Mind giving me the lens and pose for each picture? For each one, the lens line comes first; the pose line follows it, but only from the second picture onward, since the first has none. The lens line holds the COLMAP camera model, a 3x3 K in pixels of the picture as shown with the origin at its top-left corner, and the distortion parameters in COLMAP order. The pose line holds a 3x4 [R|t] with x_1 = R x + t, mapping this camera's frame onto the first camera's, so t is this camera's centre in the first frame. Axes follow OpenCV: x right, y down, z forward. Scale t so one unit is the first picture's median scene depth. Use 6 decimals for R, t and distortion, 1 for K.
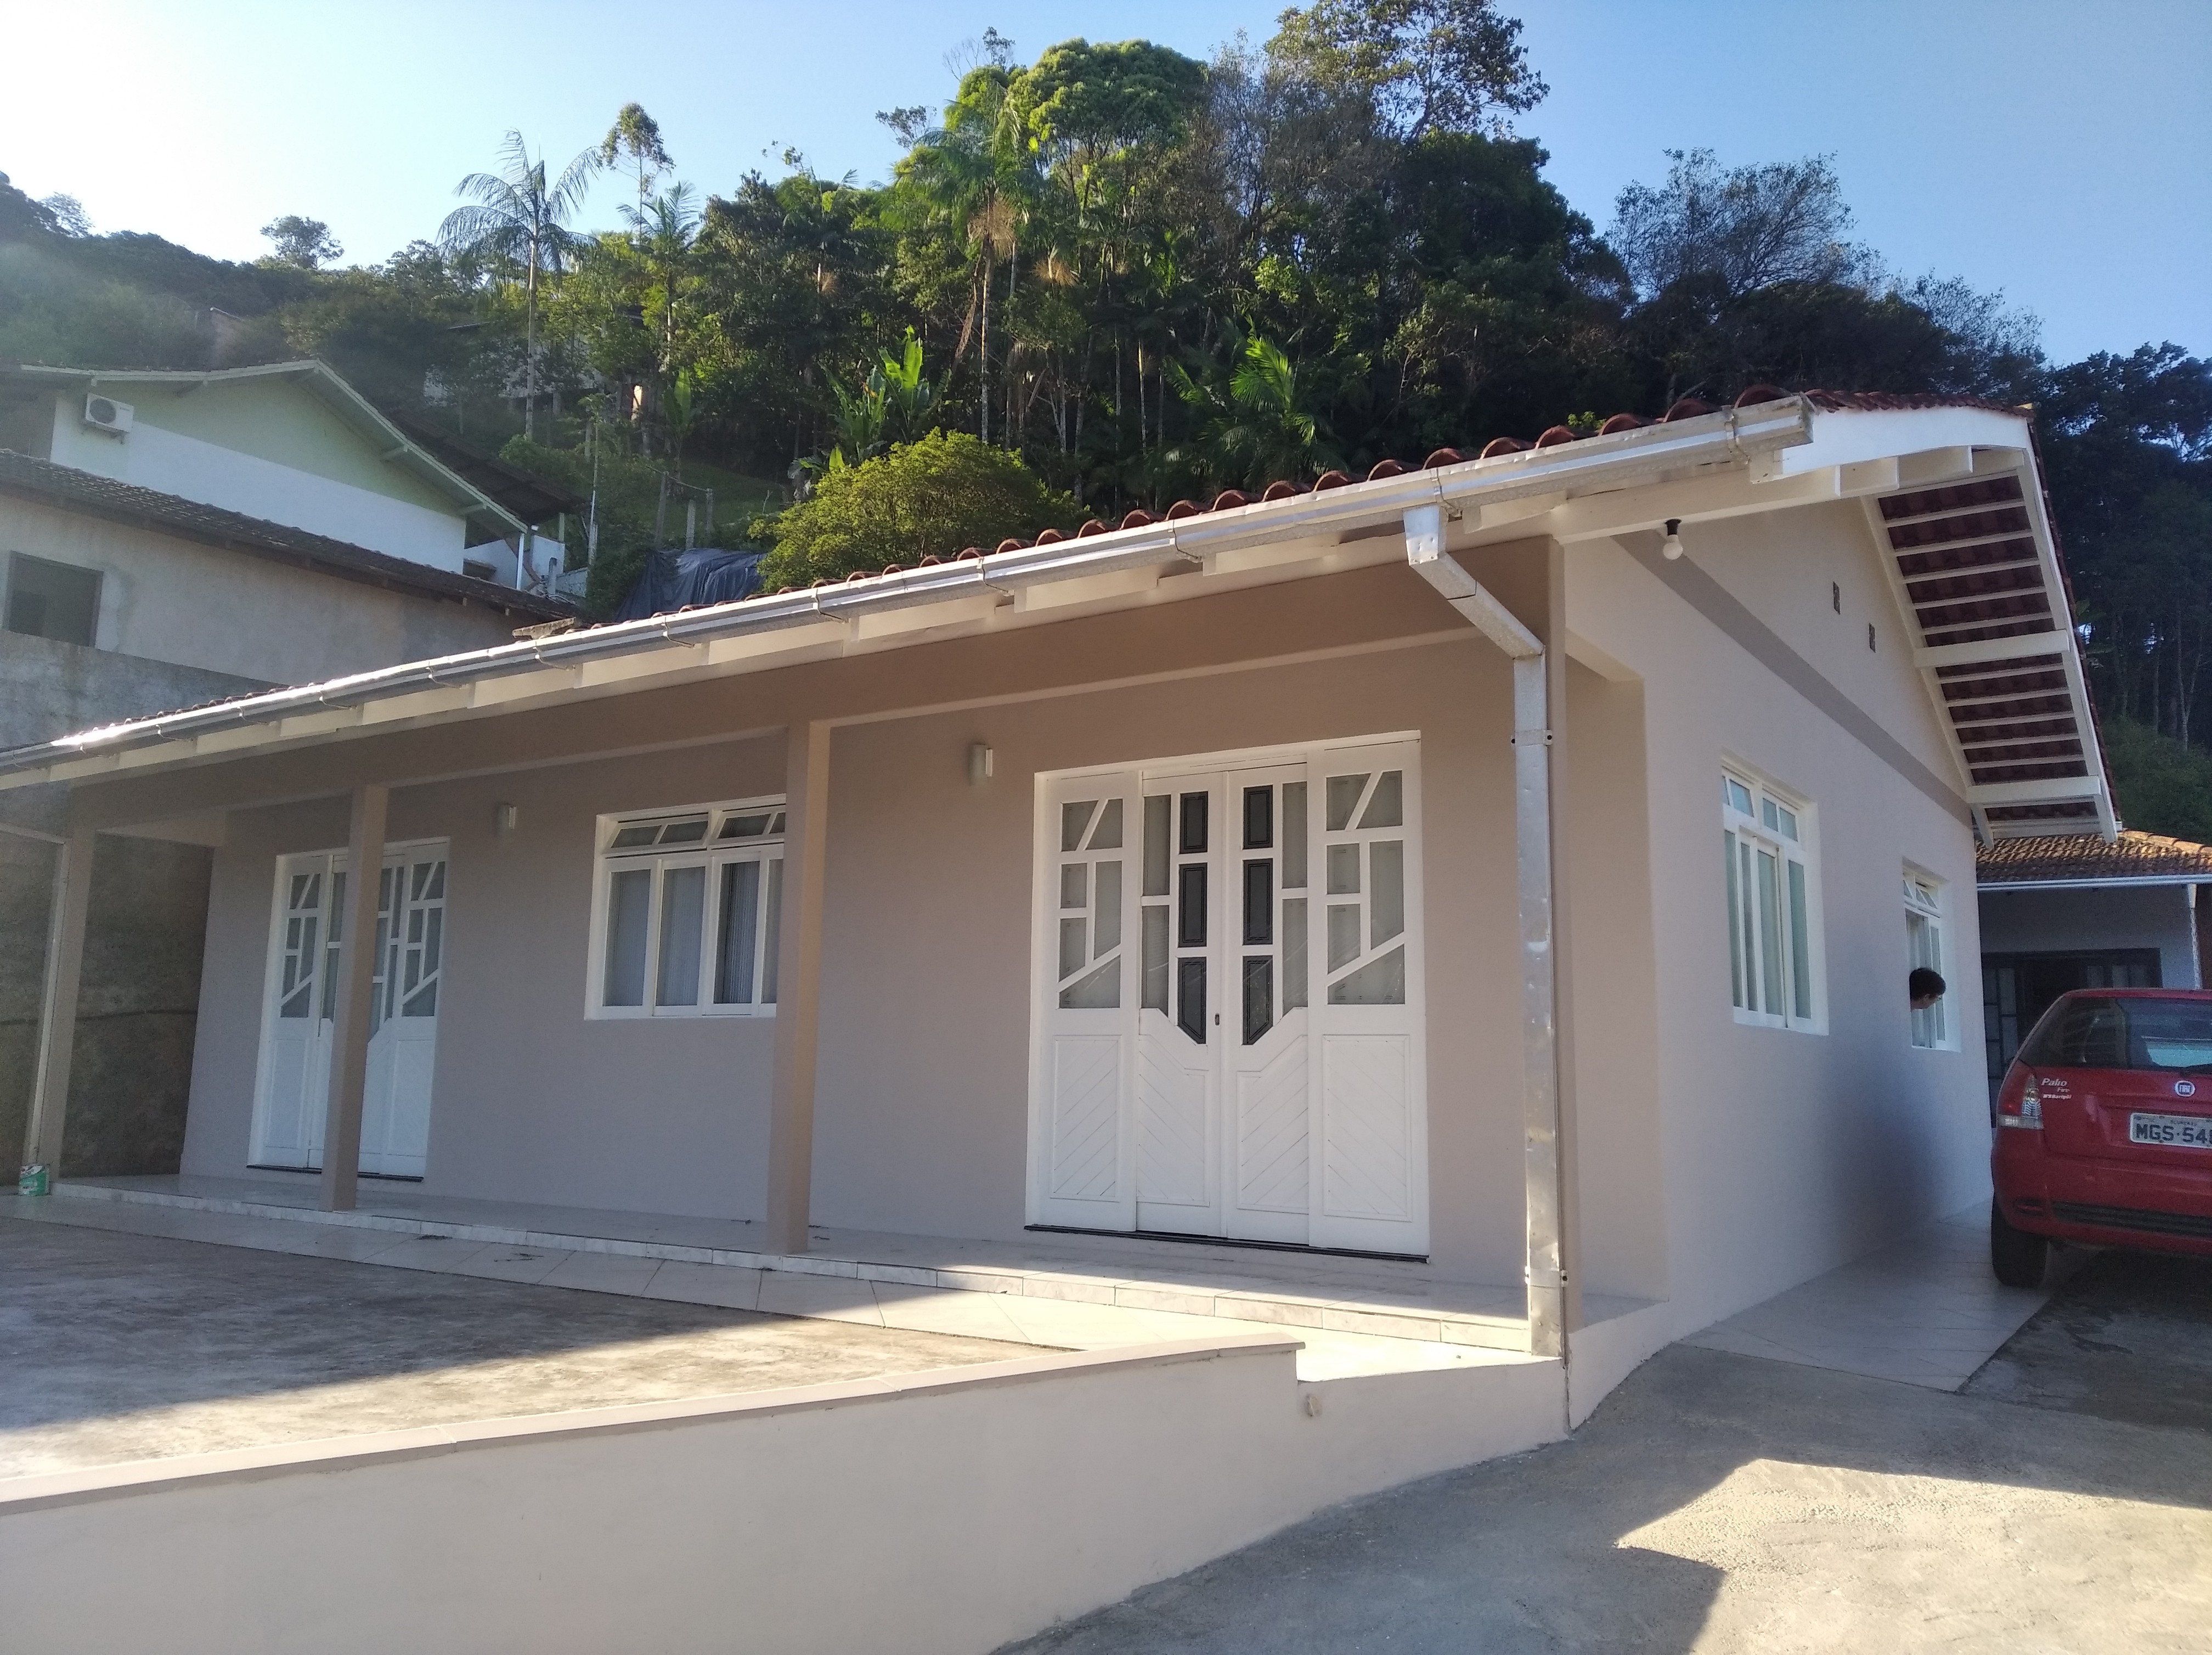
lens RADIAL K [[1647.5, 0, 1099.3], [0, 1647.5, 833.5], [0, 0, 1]] dist [0.072408, -0.103030]
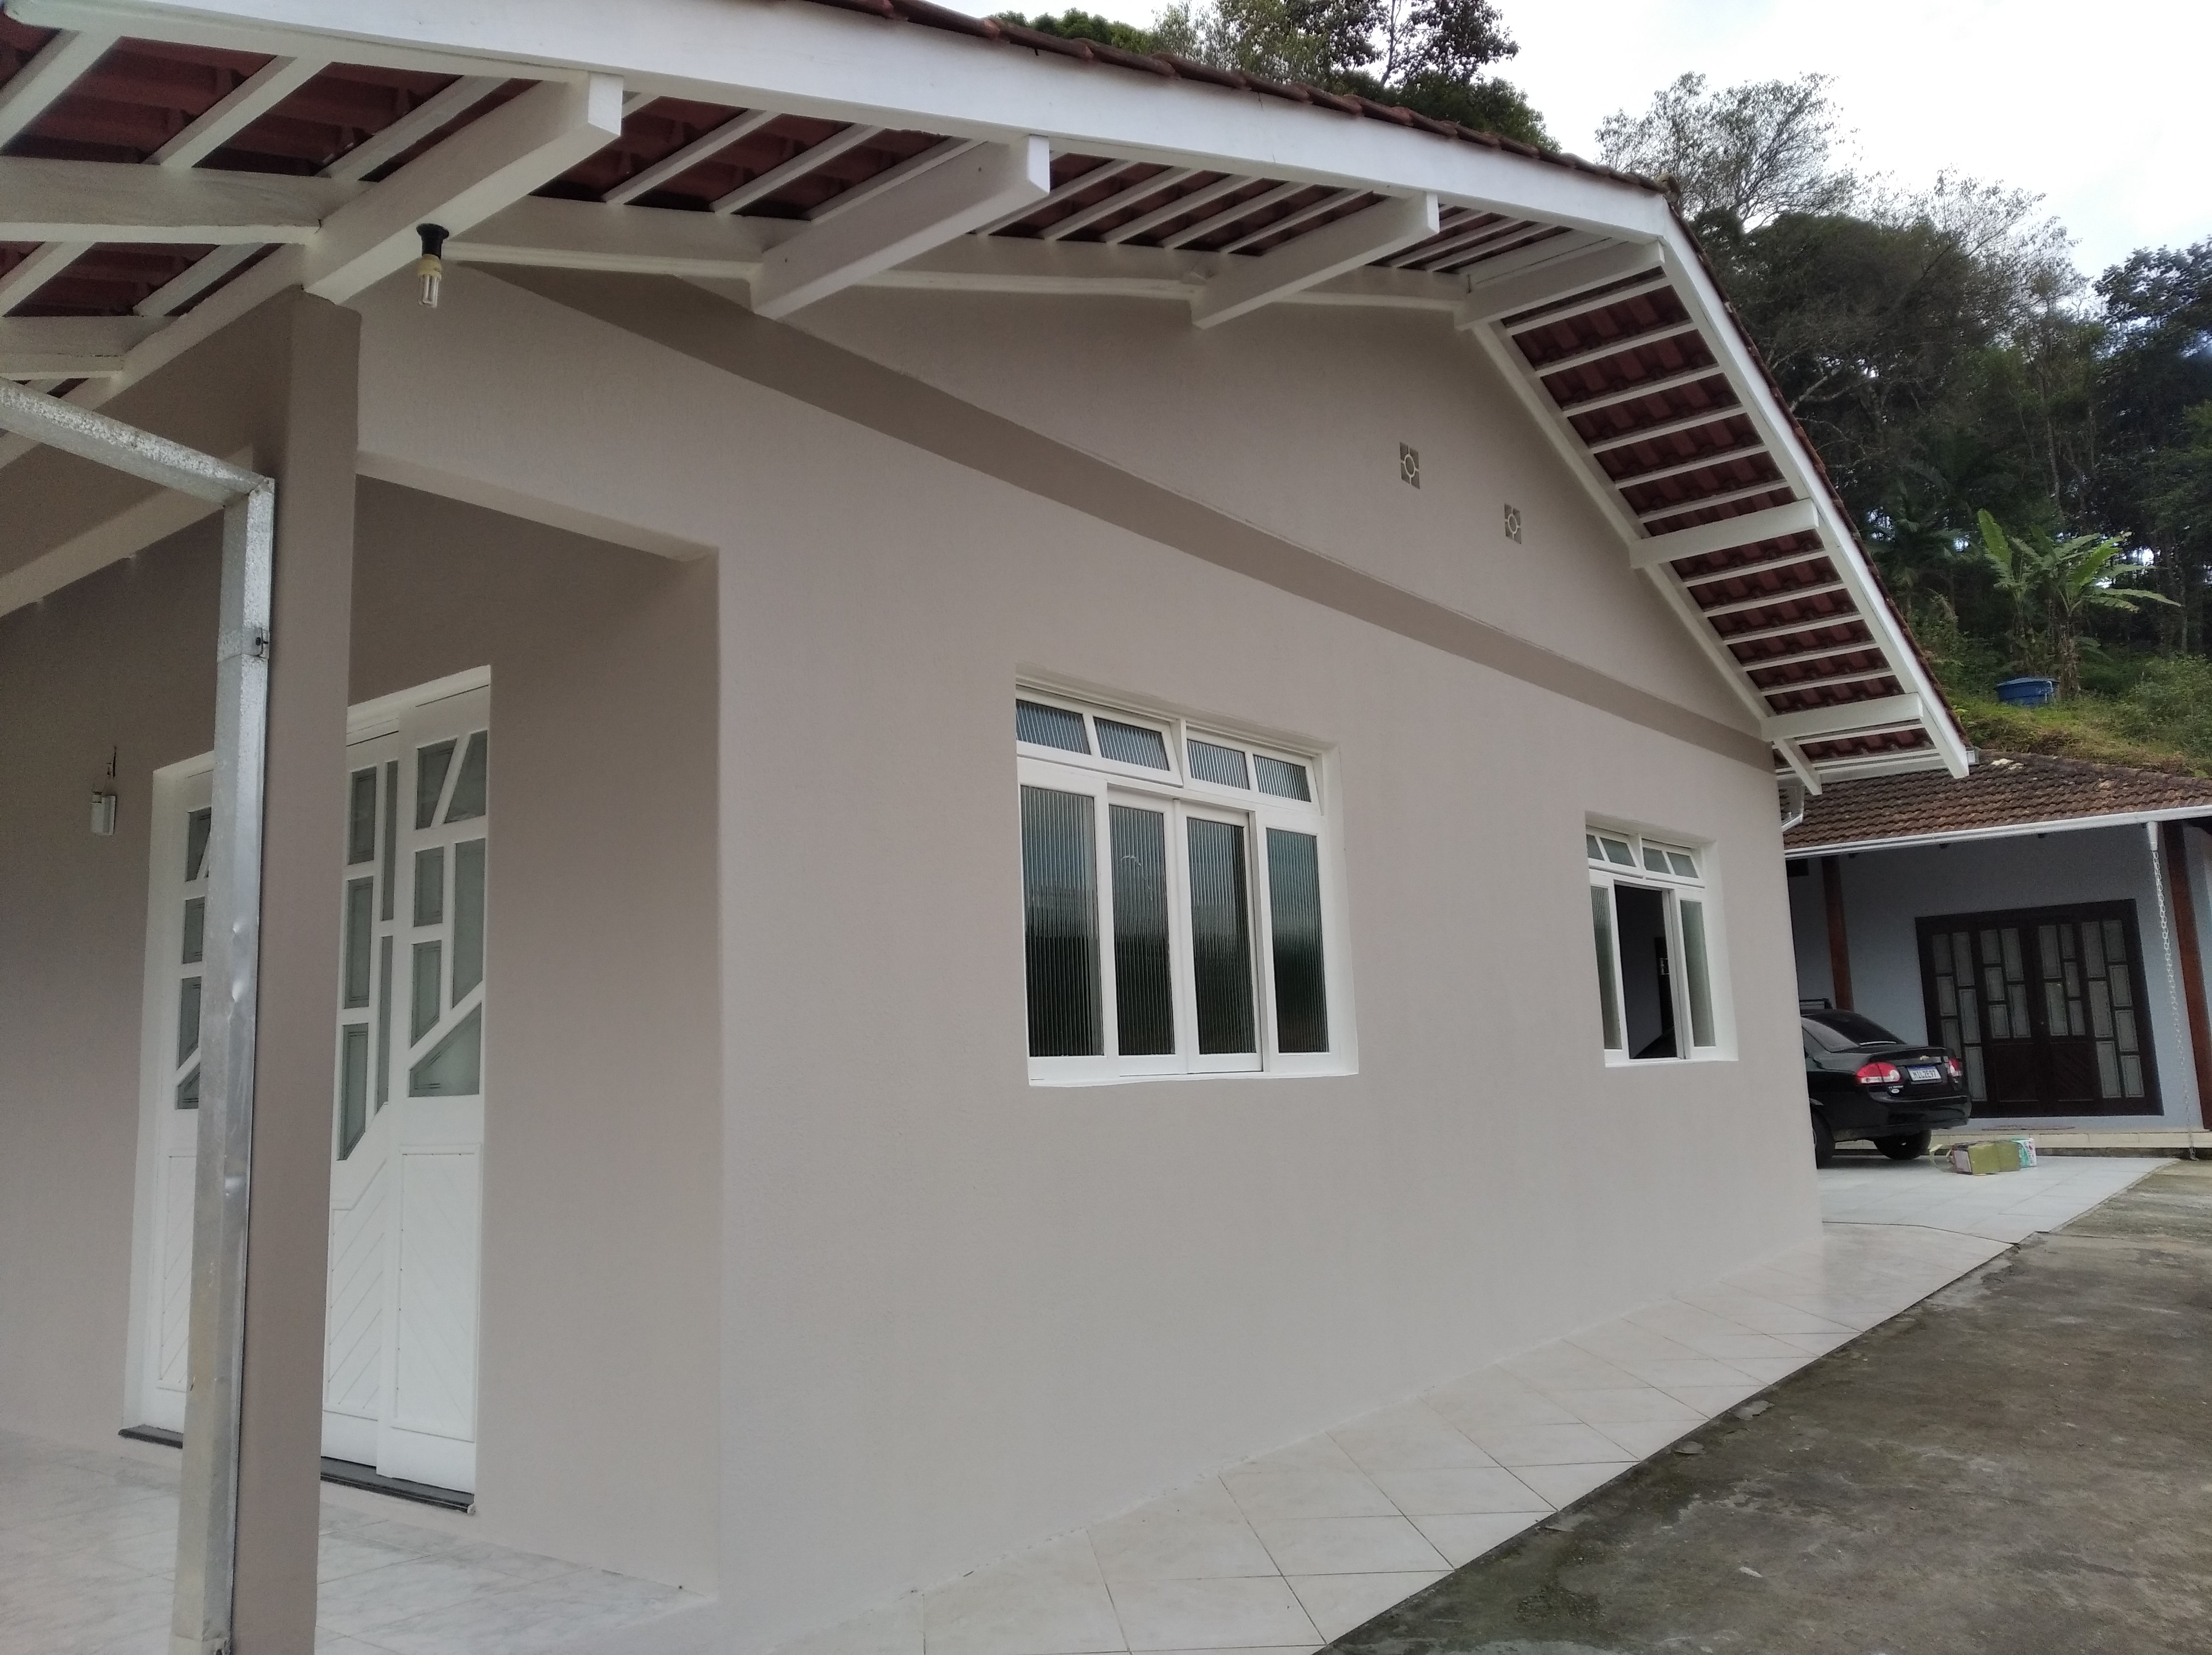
lens RADIAL K [[1681.5, 0, 1014.9], [0, 1681.5, 818.1], [0, 0, 1]] dist [0.084753, -0.214622]
pose [[0.995945, -0.057680, -0.069033, 0.256862], [0.056987, 0.998303, -0.011970, 0.009280], [0.069607, 0.007988, 0.997543, 0.206730]]
